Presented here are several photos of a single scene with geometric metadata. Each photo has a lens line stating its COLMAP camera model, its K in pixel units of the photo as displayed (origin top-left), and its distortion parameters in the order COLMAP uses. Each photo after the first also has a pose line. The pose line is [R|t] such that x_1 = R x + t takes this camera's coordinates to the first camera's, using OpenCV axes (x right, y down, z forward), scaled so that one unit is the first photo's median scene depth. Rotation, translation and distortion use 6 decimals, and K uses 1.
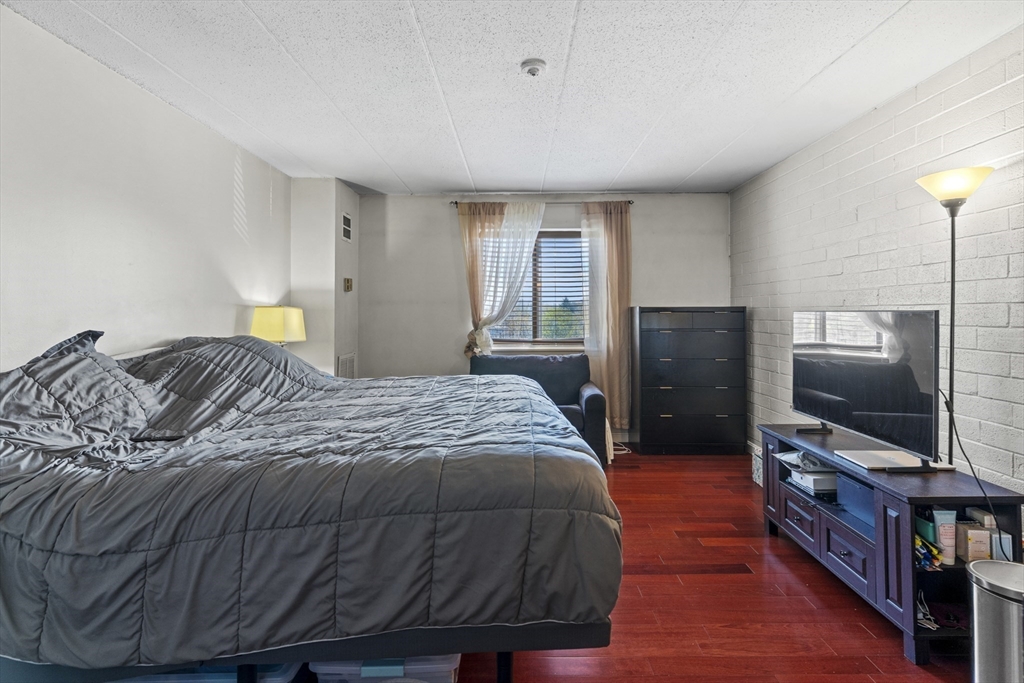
lens RADIAL K [[491.9, 0, 504.9], [0, 491.9, 314.3], [0, 0, 1]] dist [-0.000618, -0.000326]
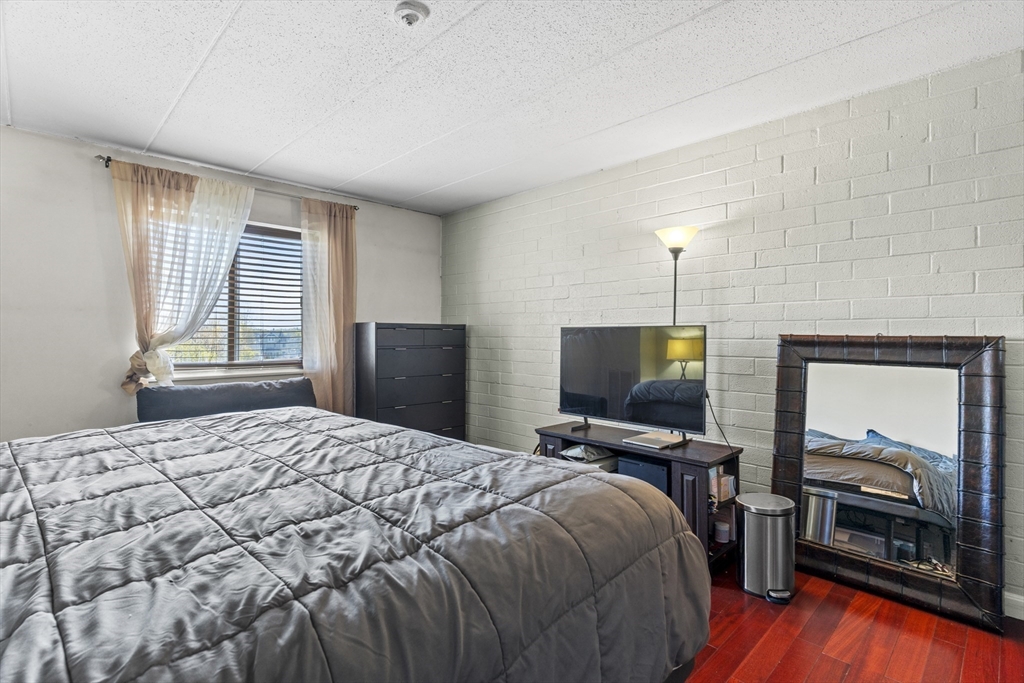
lens RADIAL K [[491.9, 0, 507.4], [0, 491.9, 339.0], [0, 0, 1]] dist [-0.000618, -0.000326]
pose [[0.707926, -0.001404, 0.706285, -0.187936], [-0.003350, 0.999980, 0.005346, 0.009251], [-0.706278, -0.006150, 0.707907, 0.154205]]
